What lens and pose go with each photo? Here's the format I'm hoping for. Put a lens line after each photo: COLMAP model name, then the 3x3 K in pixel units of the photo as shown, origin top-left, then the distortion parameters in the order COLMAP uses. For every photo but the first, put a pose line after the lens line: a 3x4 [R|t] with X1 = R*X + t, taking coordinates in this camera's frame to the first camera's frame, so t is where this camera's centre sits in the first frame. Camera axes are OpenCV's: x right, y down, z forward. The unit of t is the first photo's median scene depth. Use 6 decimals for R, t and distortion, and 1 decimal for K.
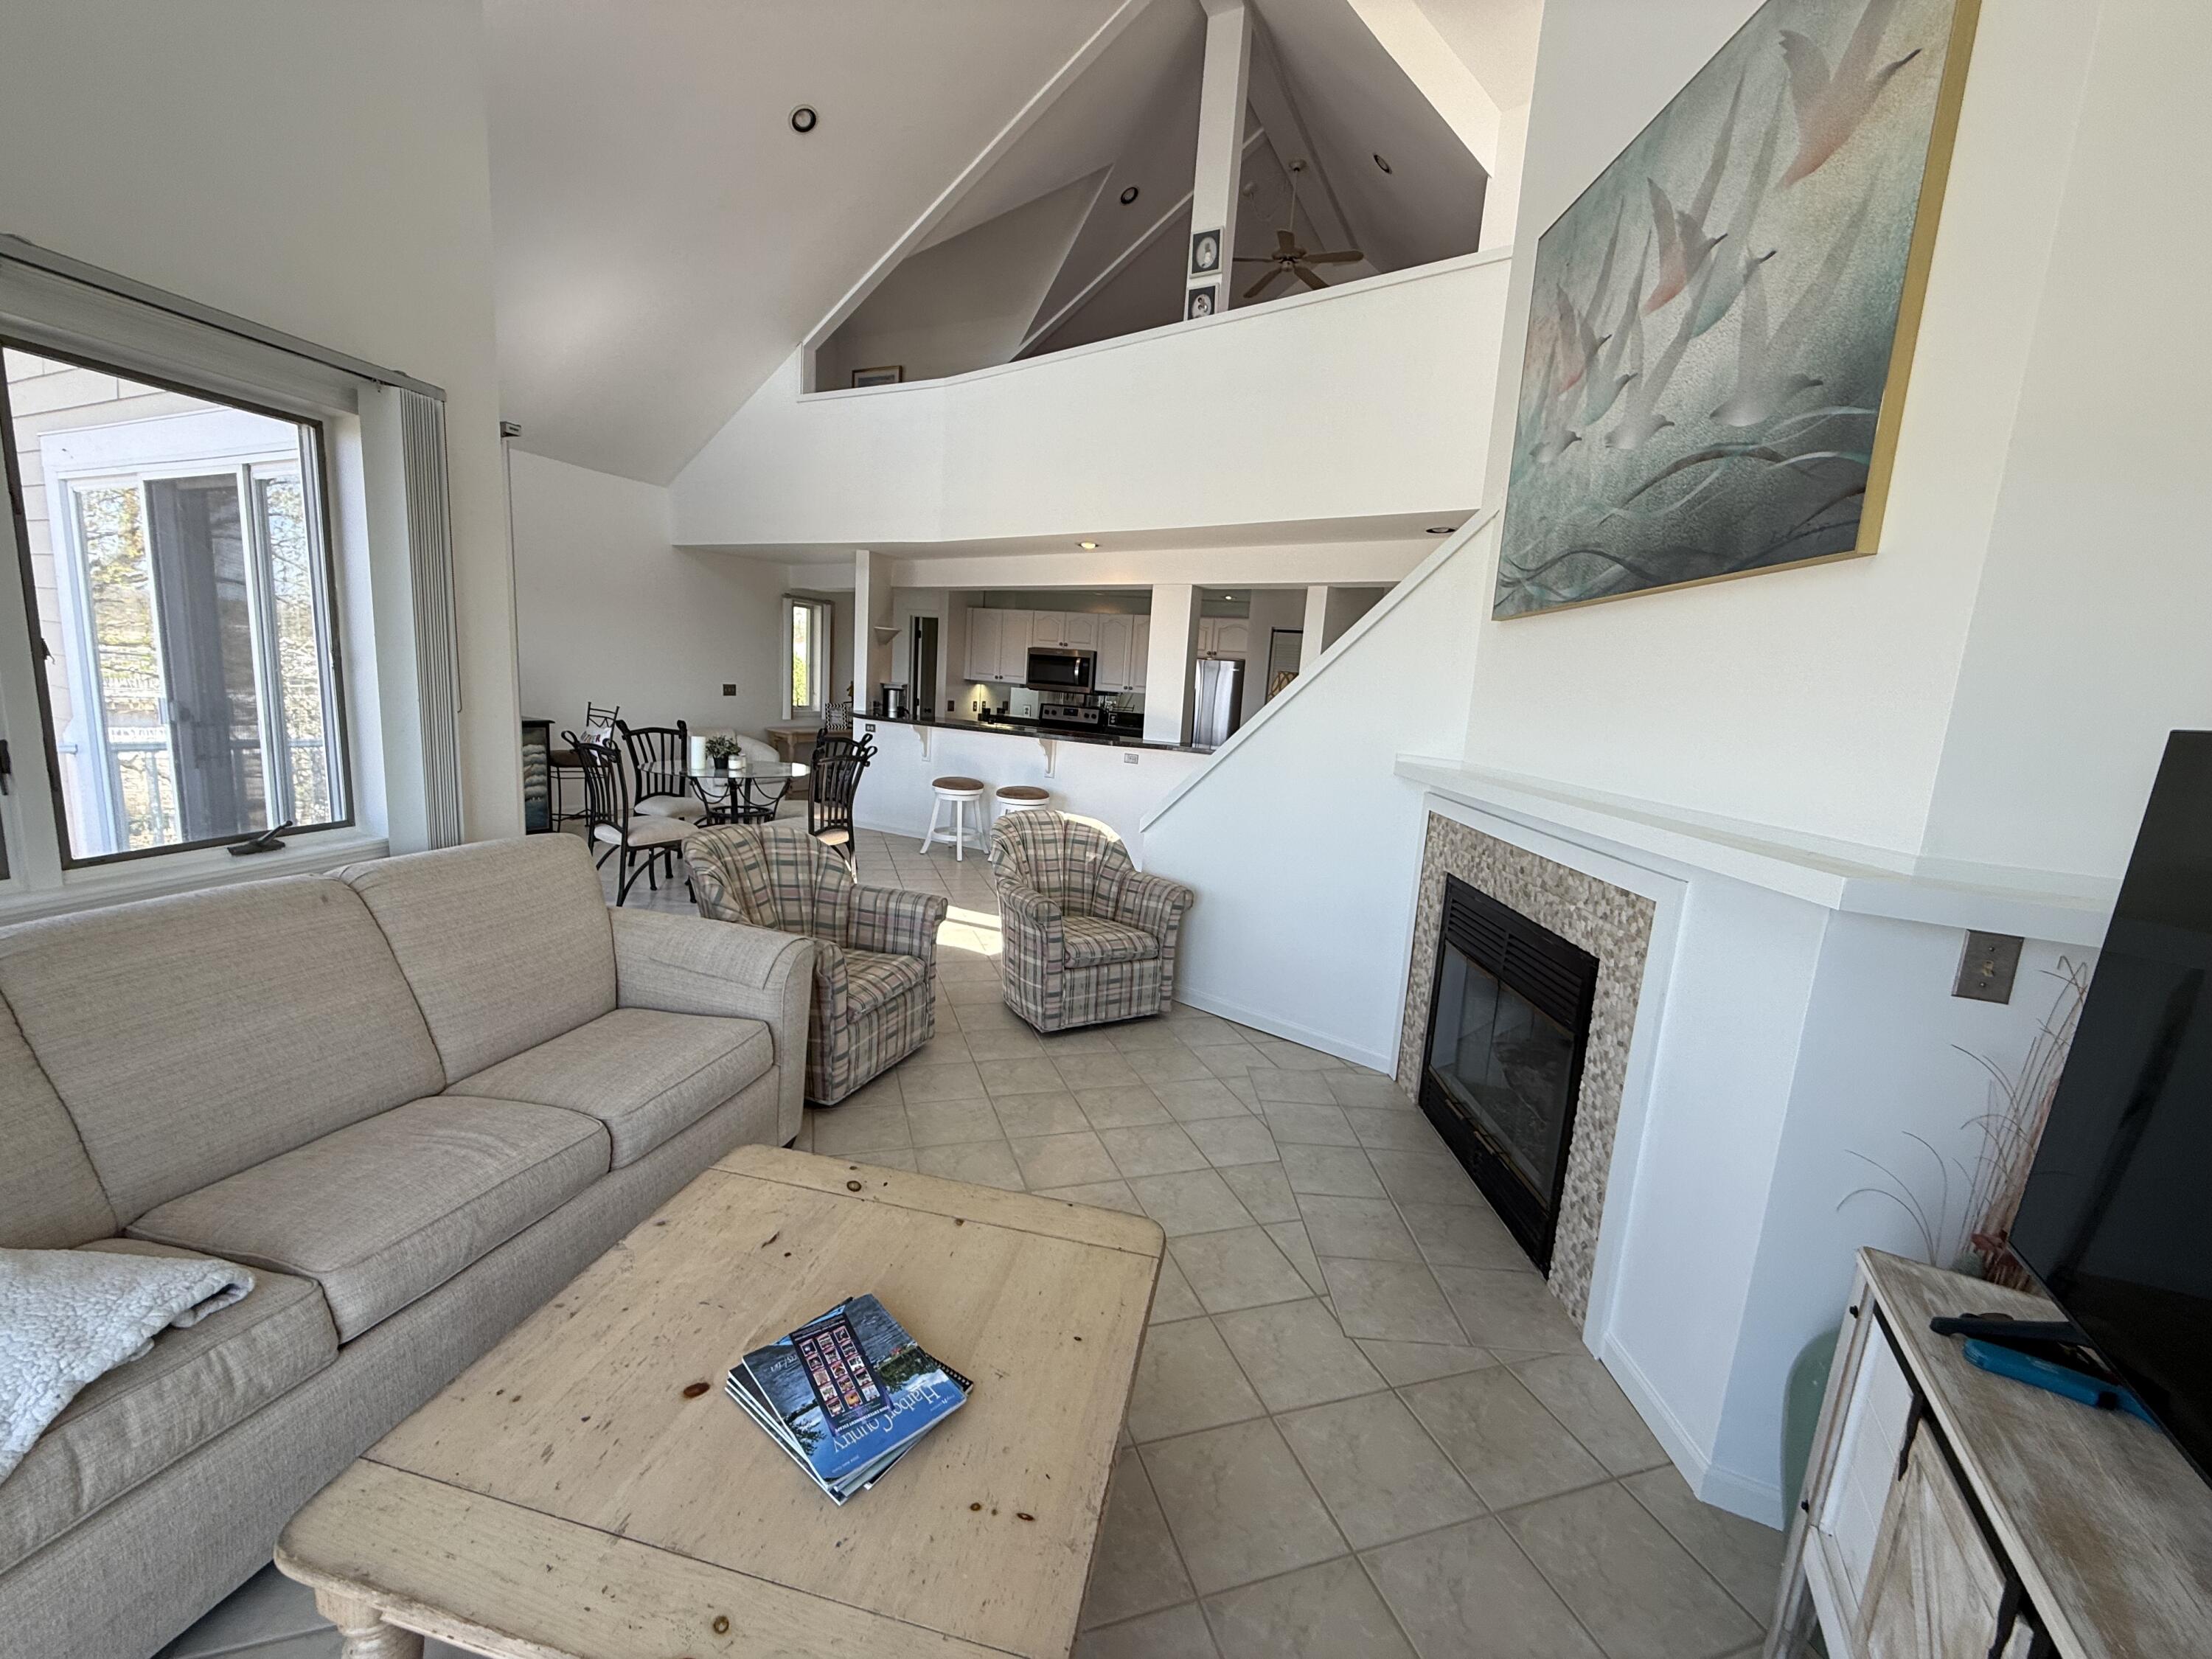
lens RADIAL K [[881.0, 0, 1097.8], [0, 881.0, 826.7], [0, 0, 1]] dist [-0.001687, 0.001195]
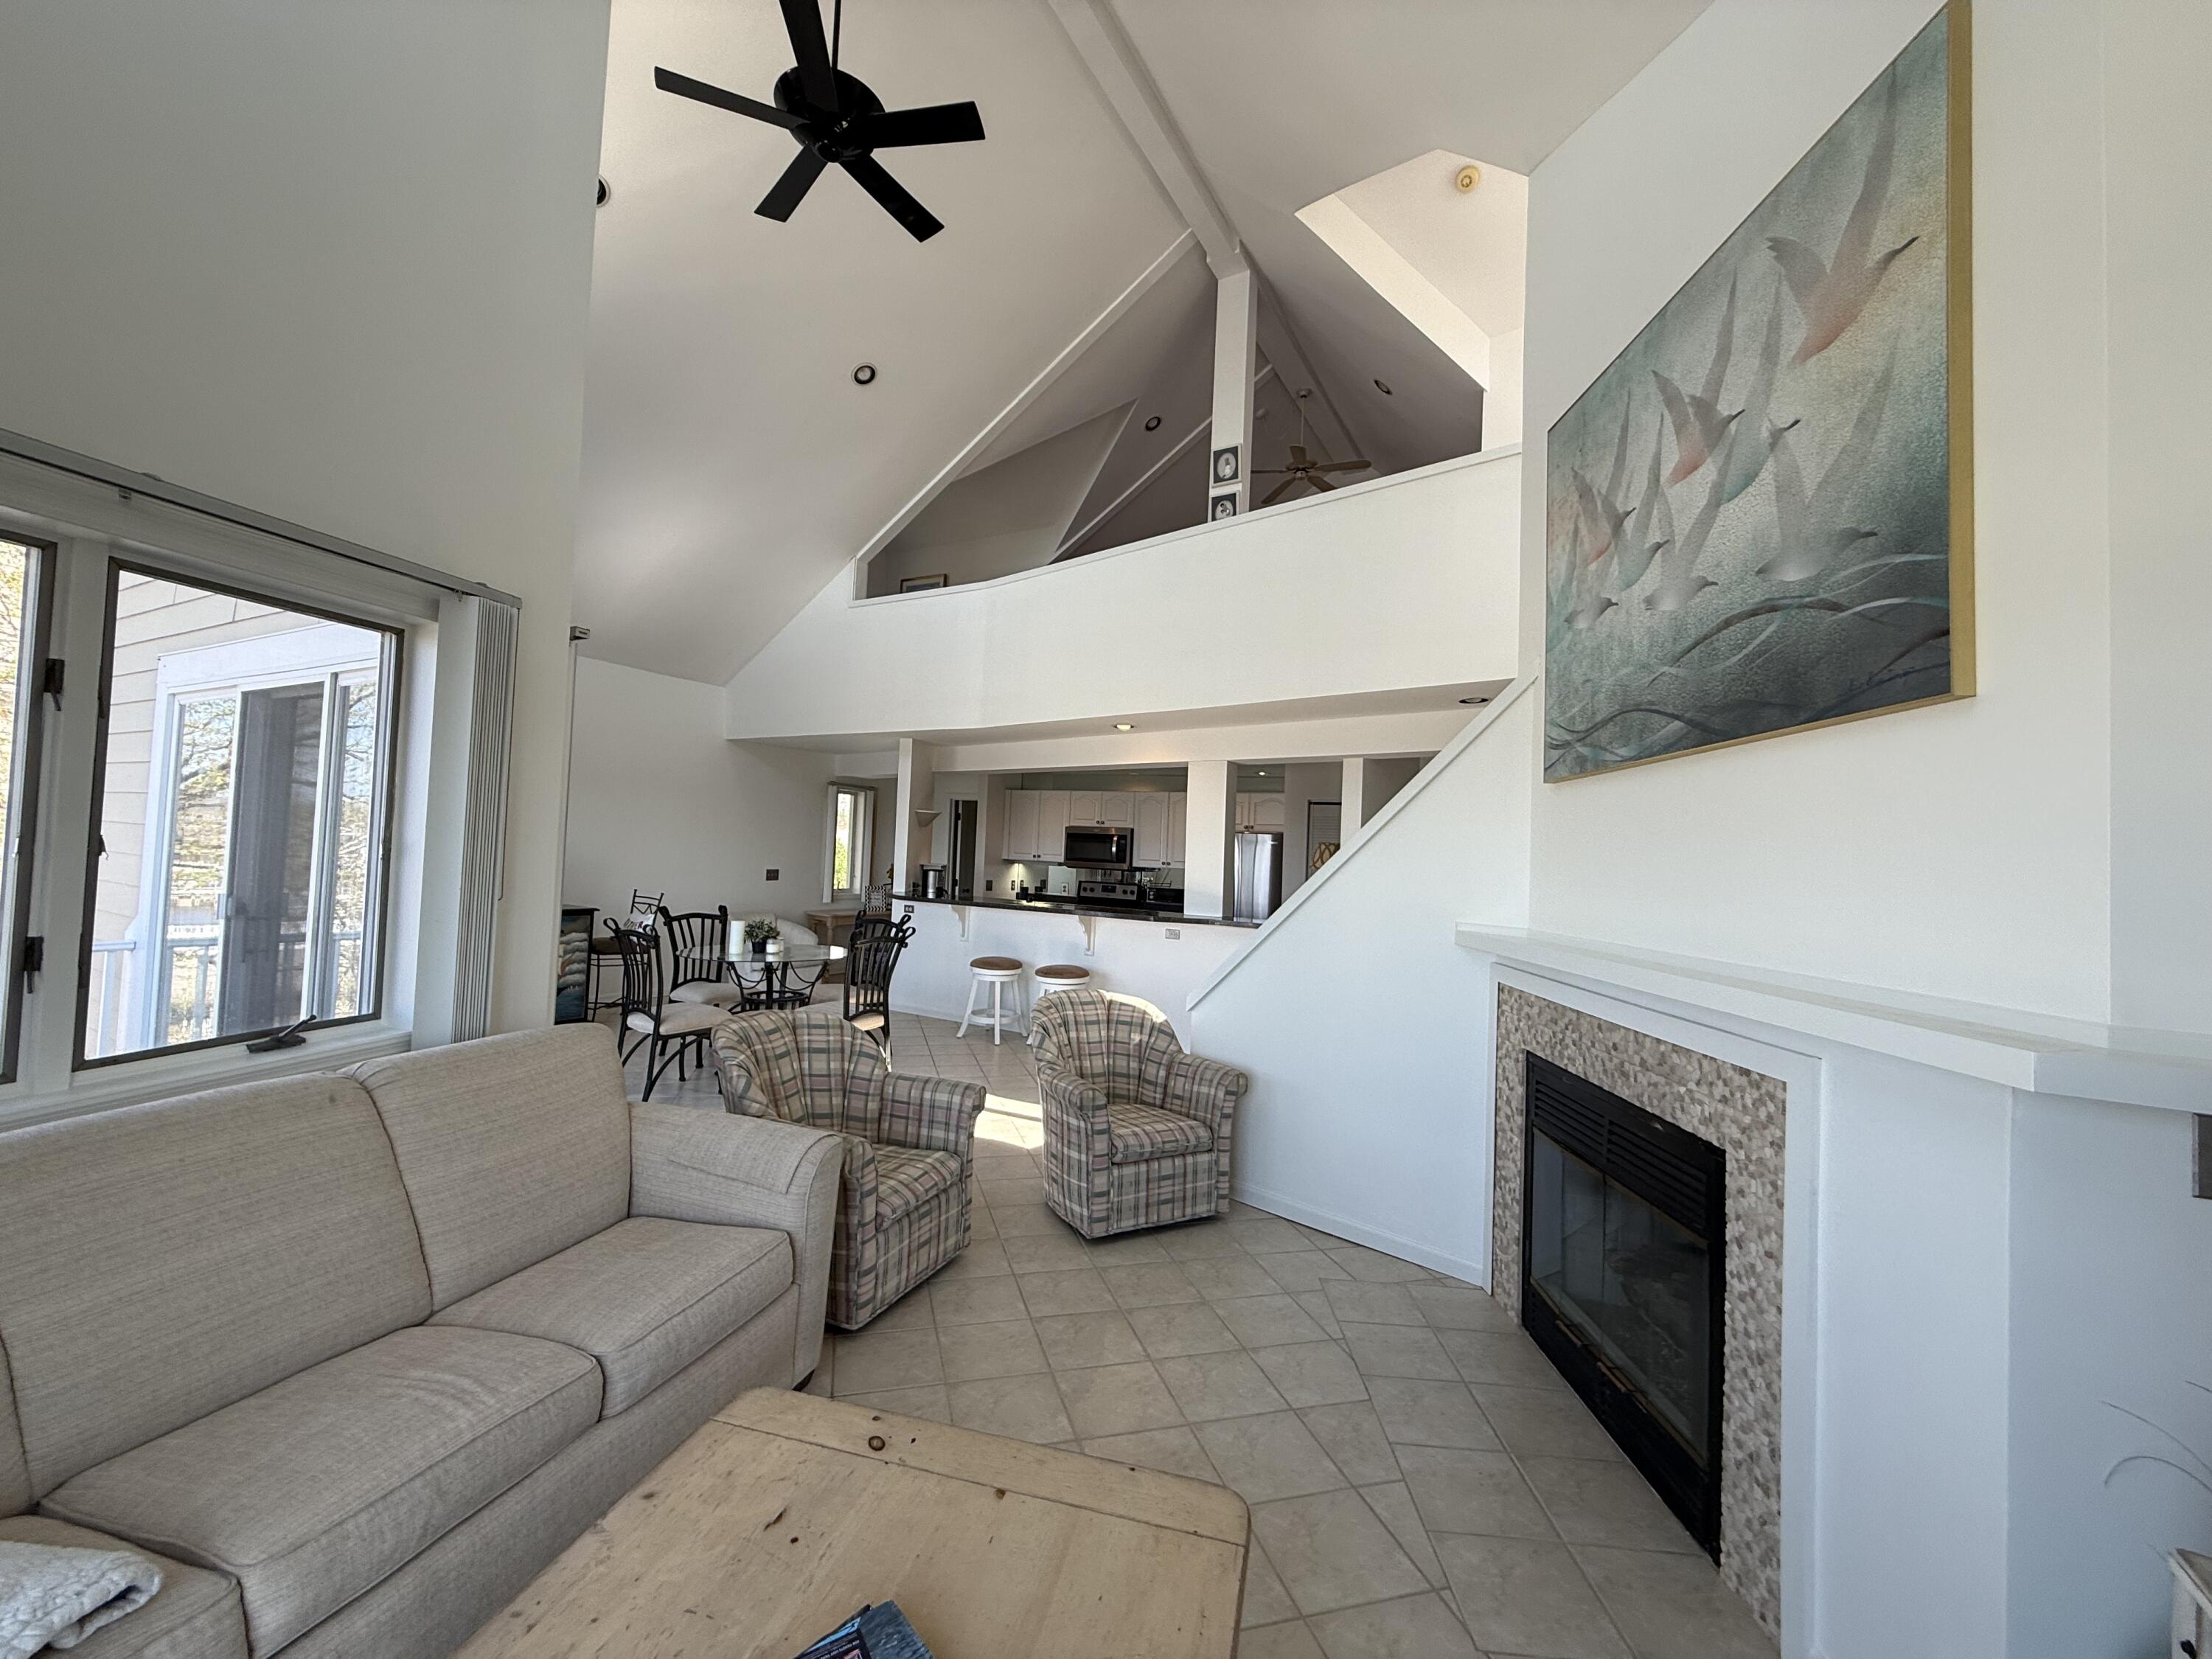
lens RADIAL K [[881.0, 0, 1098.2], [0, 881.0, 828.6], [0, 0, 1]] dist [-0.001687, 0.001195]
pose [[0.998943, -0.025361, -0.038329, -0.011371], [0.017290, 0.980079, -0.197856, -0.000908], [0.042583, 0.196984, 0.979481, 0.043121]]
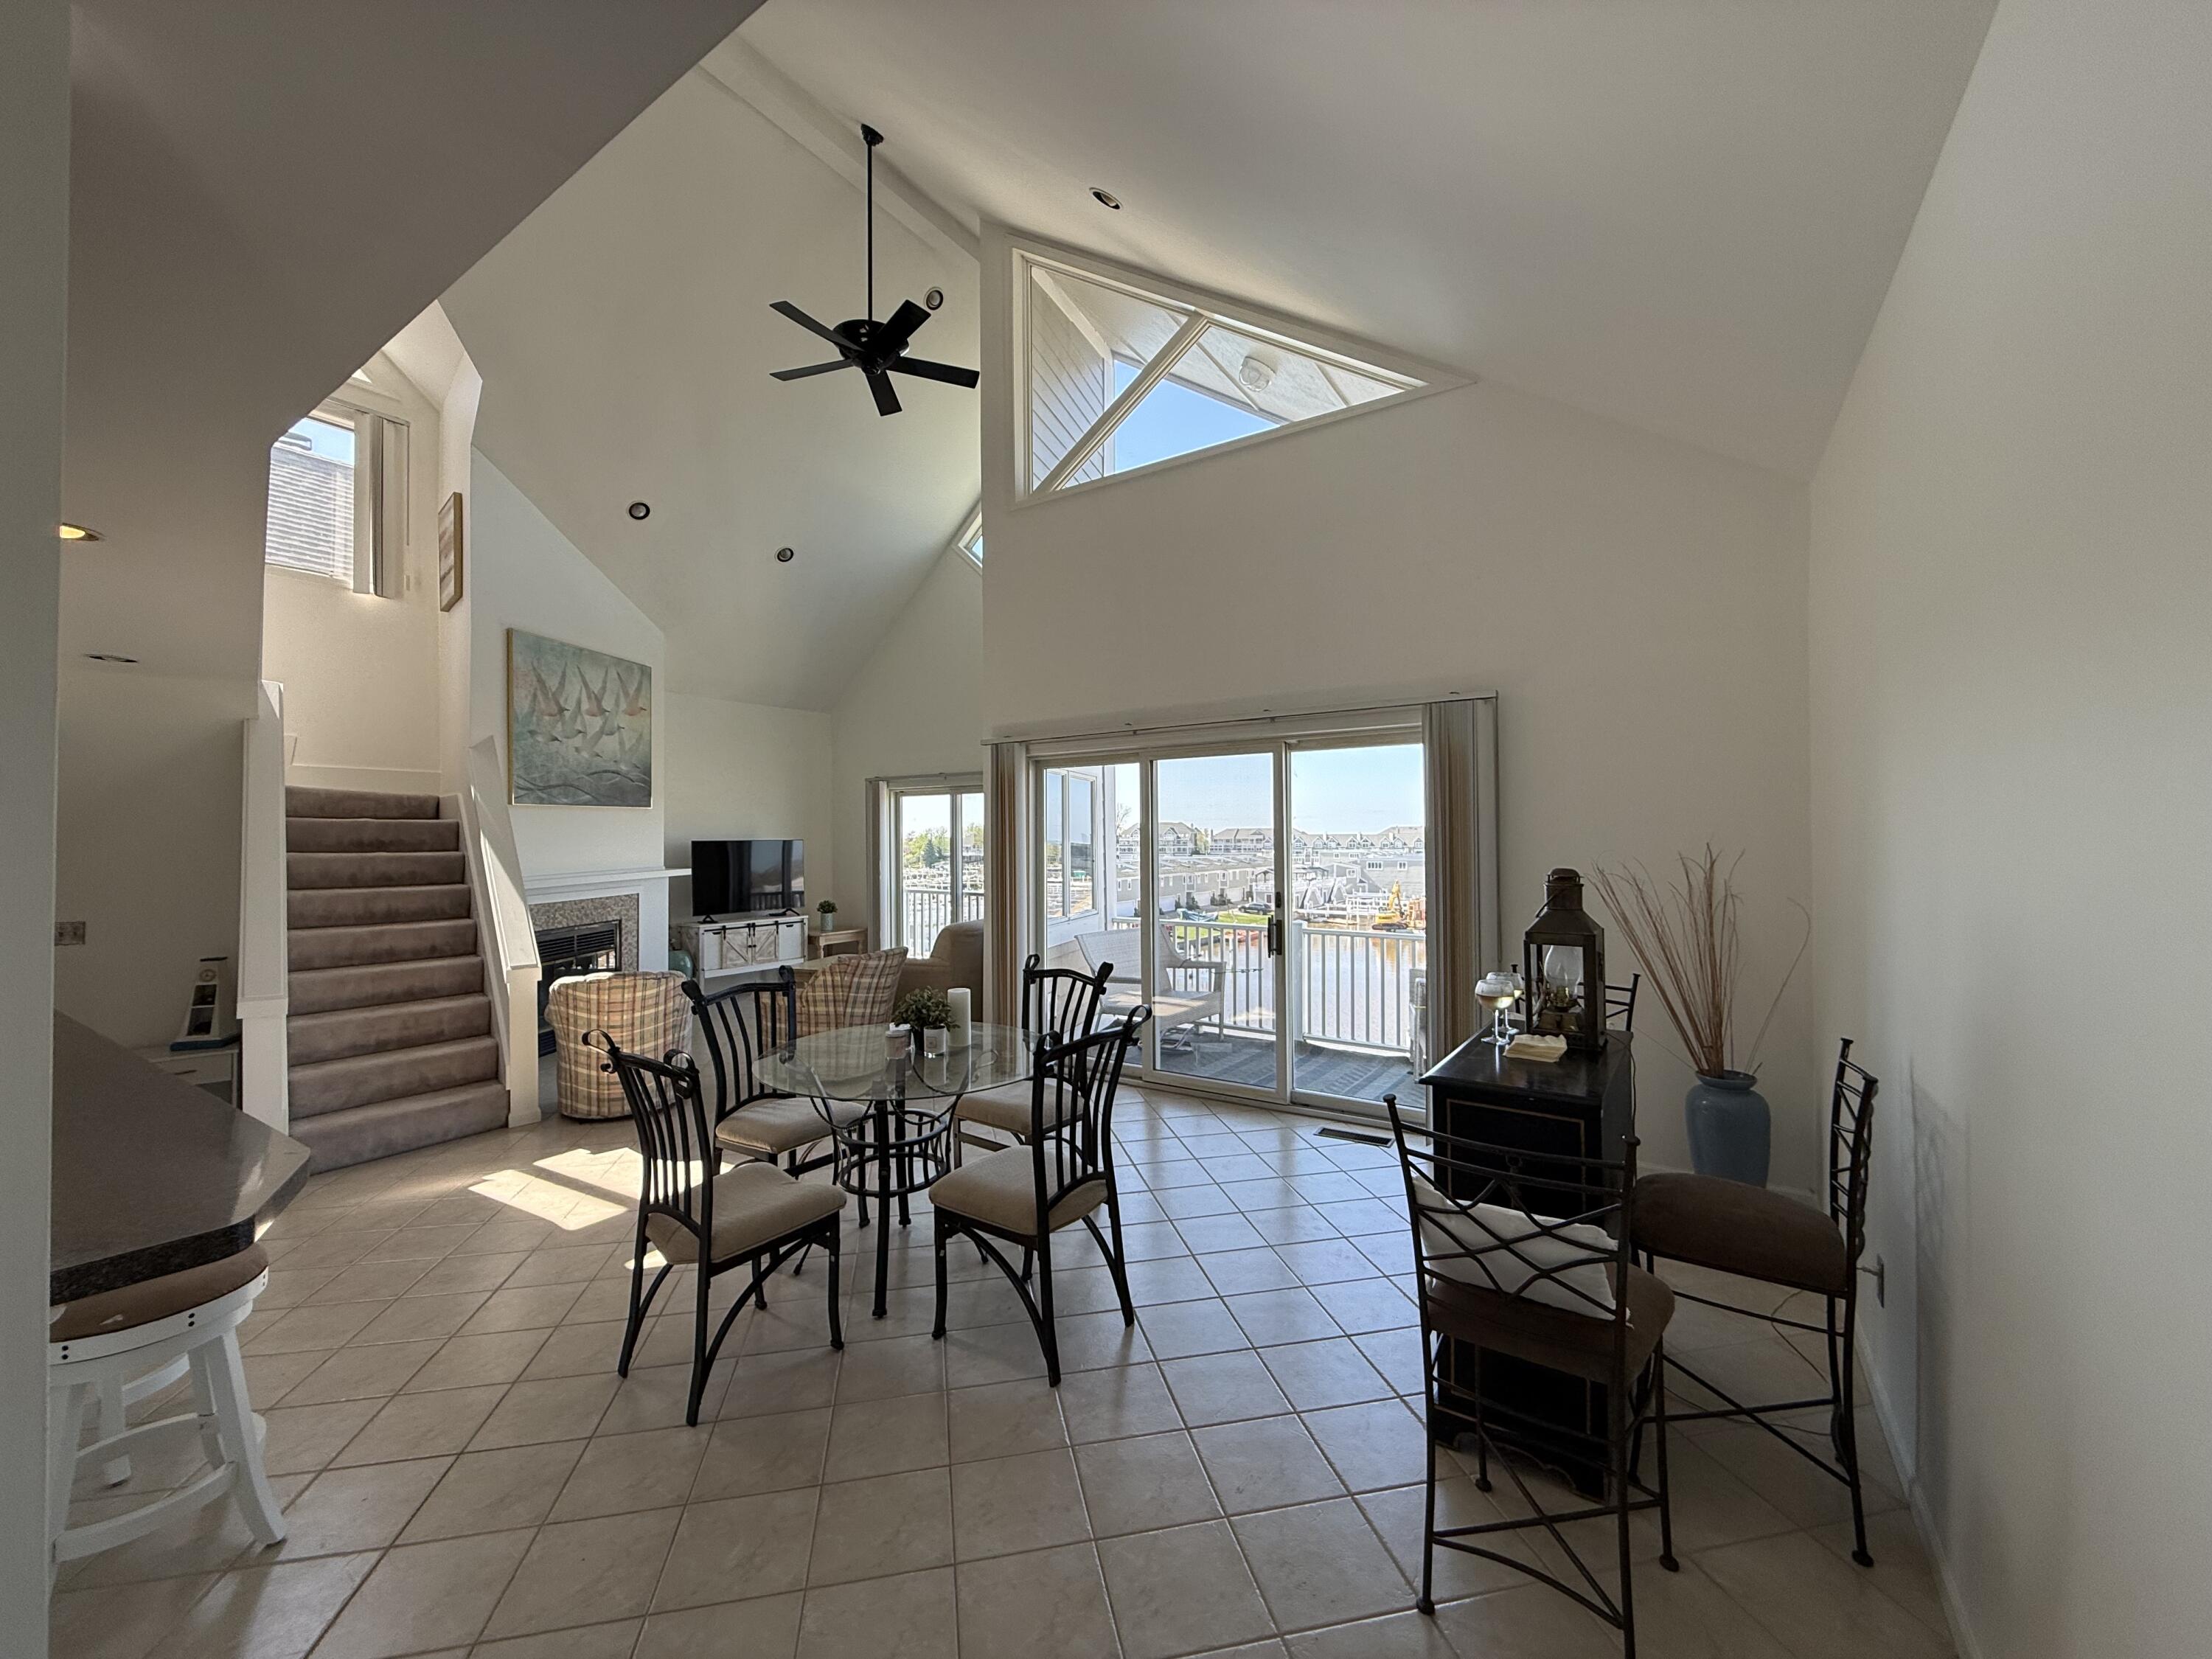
lens RADIAL K [[881.0, 0, 1098.7], [0, 881.0, 829.4], [0, 0, 1]] dist [-0.001687, 0.001195]
pose [[-0.991666, -0.058056, 0.115016, -1.367705], [-0.039159, 0.986304, 0.160223, -0.682386], [-0.122742, 0.154384, -0.980357, 3.485198]]
